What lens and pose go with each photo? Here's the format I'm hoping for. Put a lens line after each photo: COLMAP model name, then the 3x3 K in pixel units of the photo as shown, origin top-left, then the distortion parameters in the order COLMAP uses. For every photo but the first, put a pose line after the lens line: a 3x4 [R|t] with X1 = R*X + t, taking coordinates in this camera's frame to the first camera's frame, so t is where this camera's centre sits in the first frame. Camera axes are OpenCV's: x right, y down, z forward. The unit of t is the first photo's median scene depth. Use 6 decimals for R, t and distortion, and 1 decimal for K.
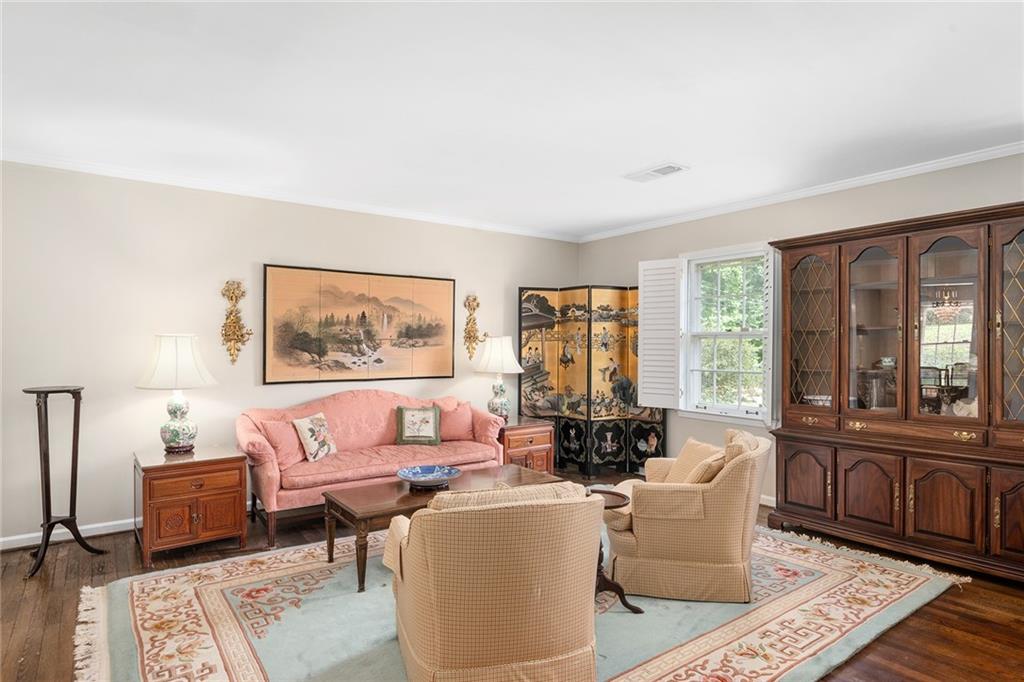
lens RADIAL K [[560.1, 0, 513.8], [0, 560.1, 324.0], [0, 0, 1]] dist [-0.002909, -0.000790]
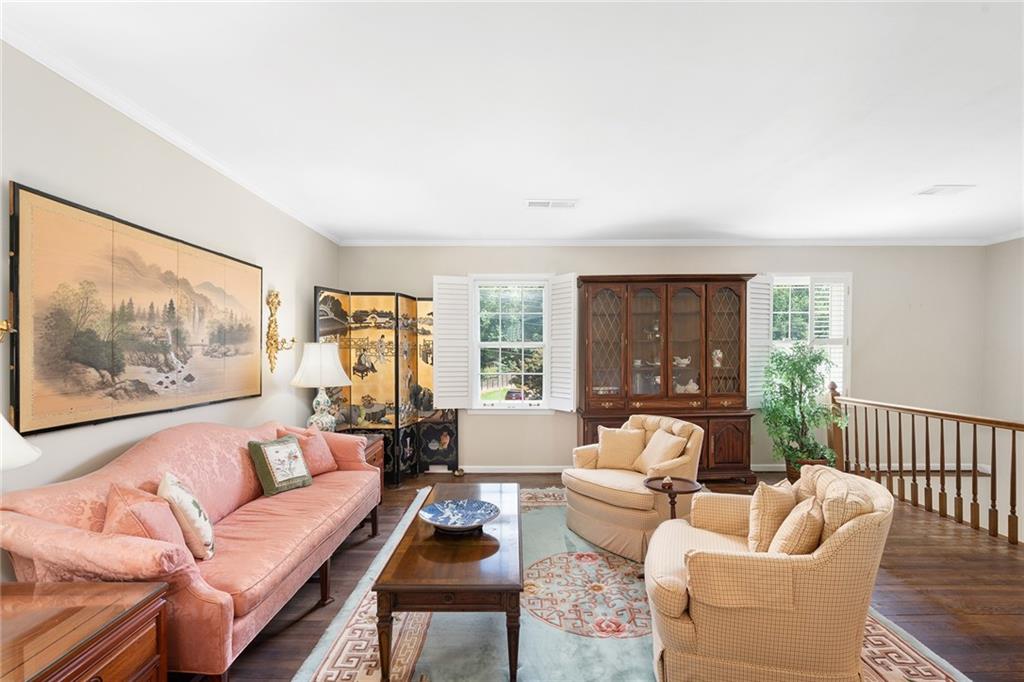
lens RADIAL K [[469.2, 0, 512.0], [0, 469.2, 341.0], [0, 0, 1]] dist [-0.000765, -0.000097]
pose [[0.586647, 0.017597, 0.809652, -0.433062], [-0.027974, 0.999608, -0.001456, 0.012453], [-0.809360, -0.021795, 0.586909, 0.357688]]
